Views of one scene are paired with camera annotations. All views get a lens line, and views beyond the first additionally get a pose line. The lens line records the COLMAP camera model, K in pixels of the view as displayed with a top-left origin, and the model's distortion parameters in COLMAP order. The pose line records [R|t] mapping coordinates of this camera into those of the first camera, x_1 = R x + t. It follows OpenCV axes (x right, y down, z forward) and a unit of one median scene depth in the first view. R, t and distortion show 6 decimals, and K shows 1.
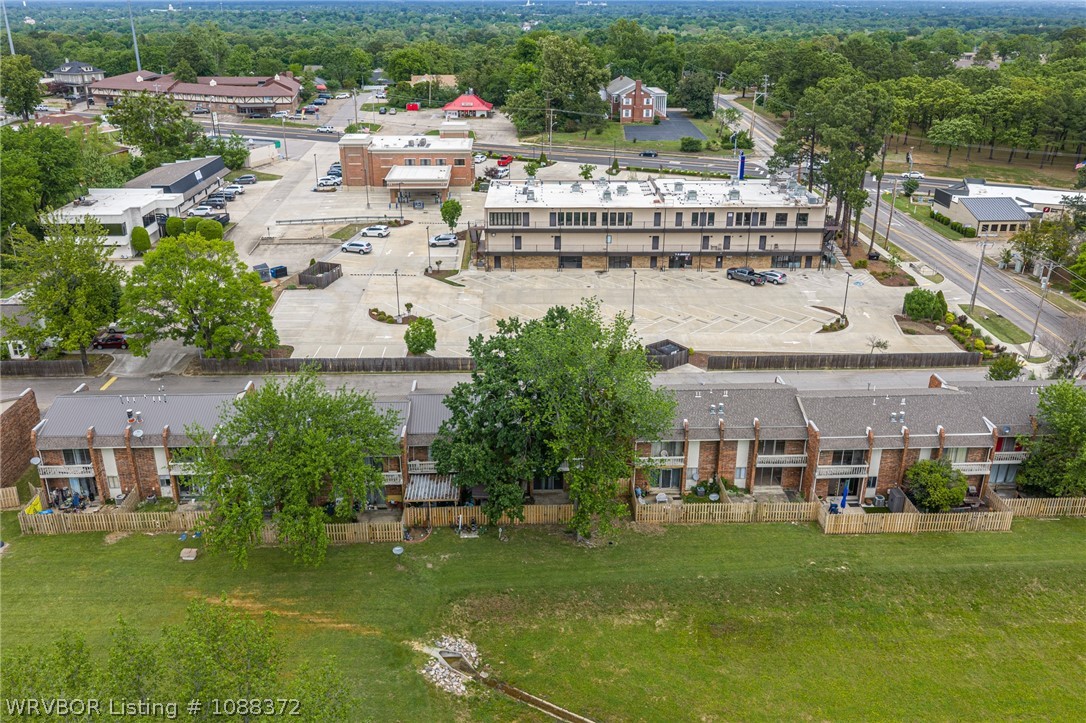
lens RADIAL K [[901.7, 0, 546.6], [0, 901.7, 369.3], [0, 0, 1]] dist [0.020491, -0.041205]
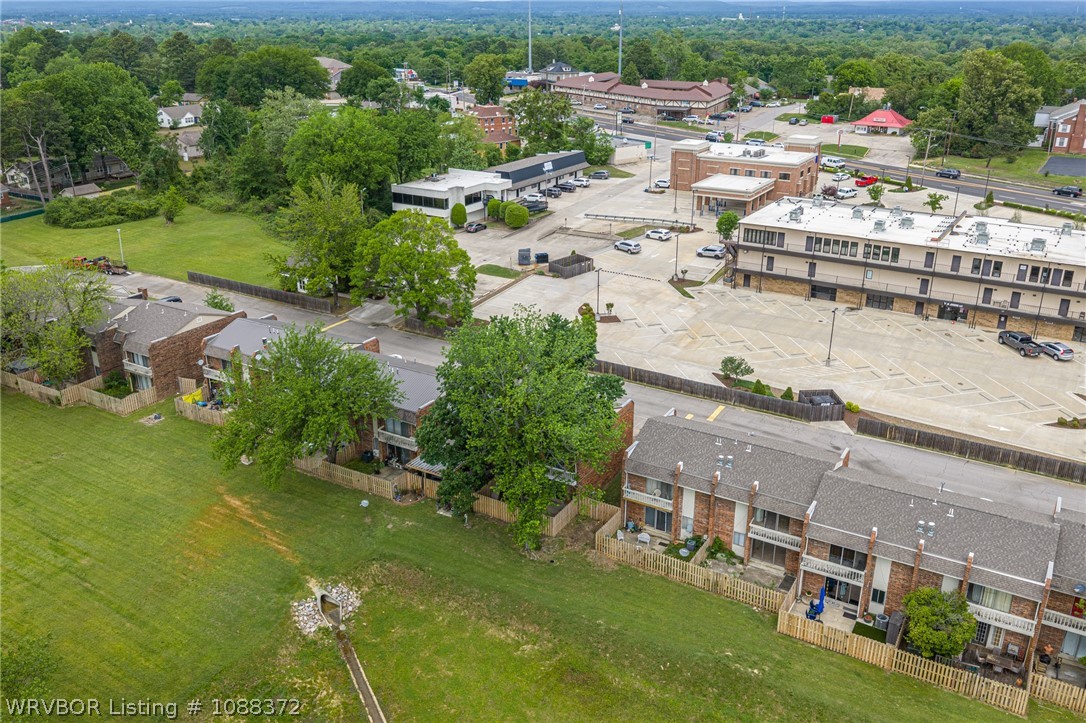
lens RADIAL K [[901.7, 0, 542.2], [0, 901.7, 365.2], [0, 0, 1]] dist [0.020491, -0.041205]
pose [[0.835172, 0.201695, -0.511671, 0.275787], [-0.208160, 0.977042, 0.045371, -0.030061], [0.509075, 0.068617, 0.857983, 0.076363]]
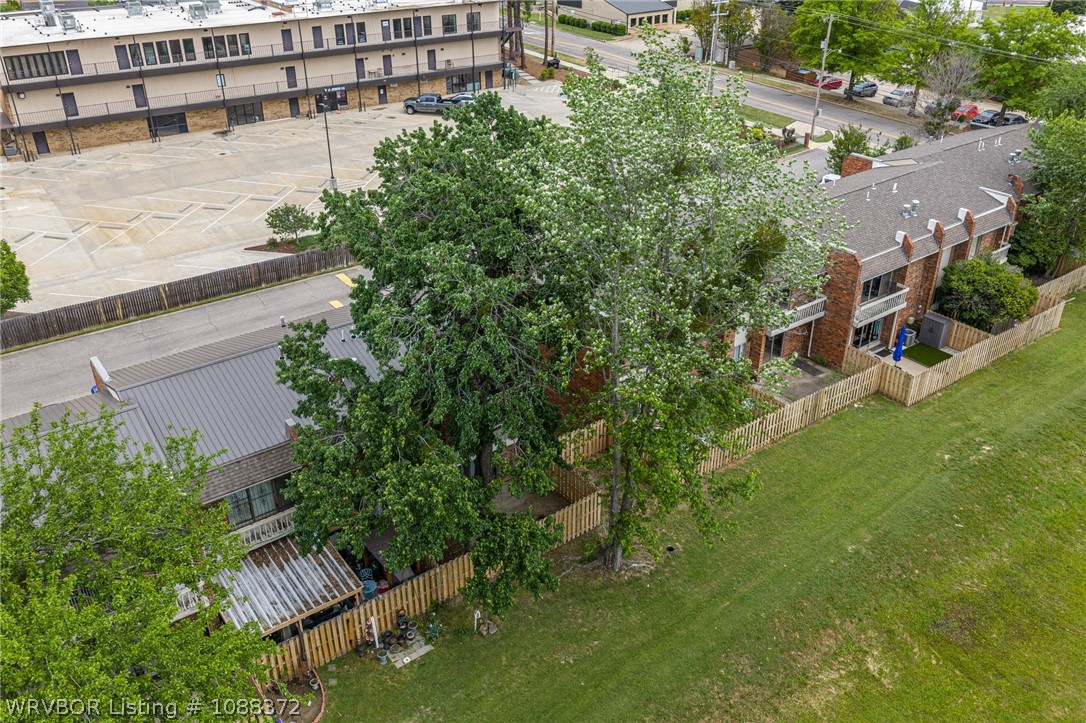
lens RADIAL K [[901.7, 0, 550.3], [0, 901.7, 362.5], [0, 0, 1]] dist [0.020491, -0.041205]
pose [[0.825951, -0.276692, 0.491169, -0.111215], [0.221874, 0.960498, 0.167976, -0.005966], [-0.518244, -0.029762, 0.854715, 0.318437]]
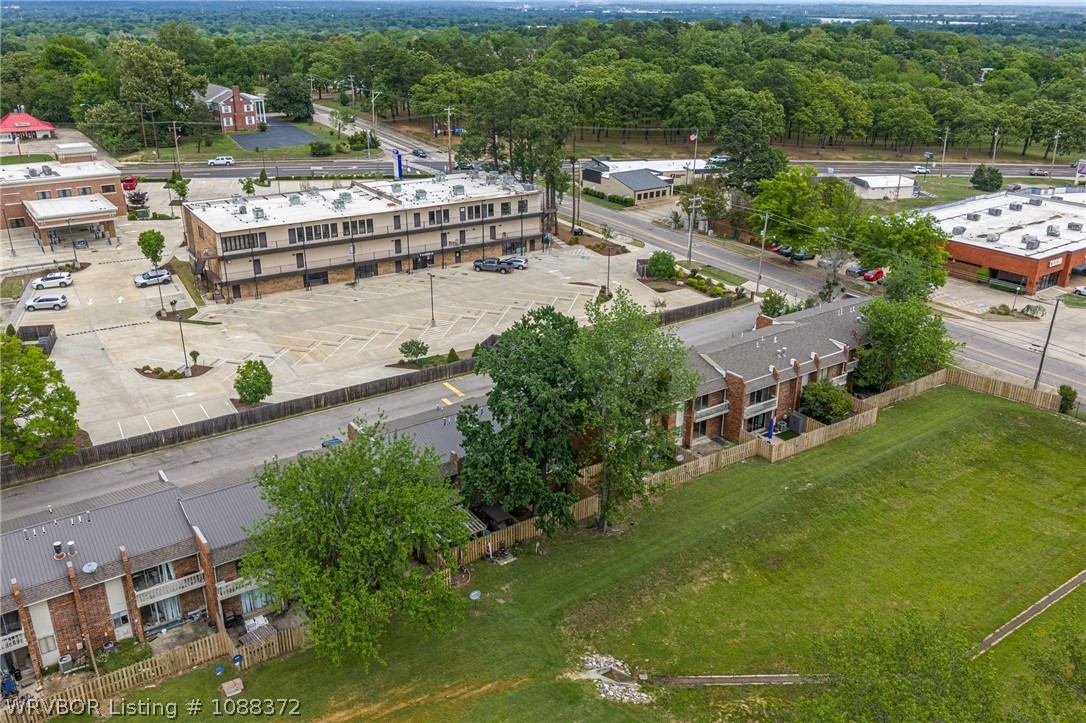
lens RADIAL K [[901.7, 0, 552.3], [0, 901.7, 364.6], [0, 0, 1]] dist [0.020491, -0.041205]
pose [[0.841357, -0.201659, 0.501450, -0.257930], [0.204803, 0.977551, 0.049496, -0.029244], [-0.500174, 0.061055, 0.863770, 0.077520]]
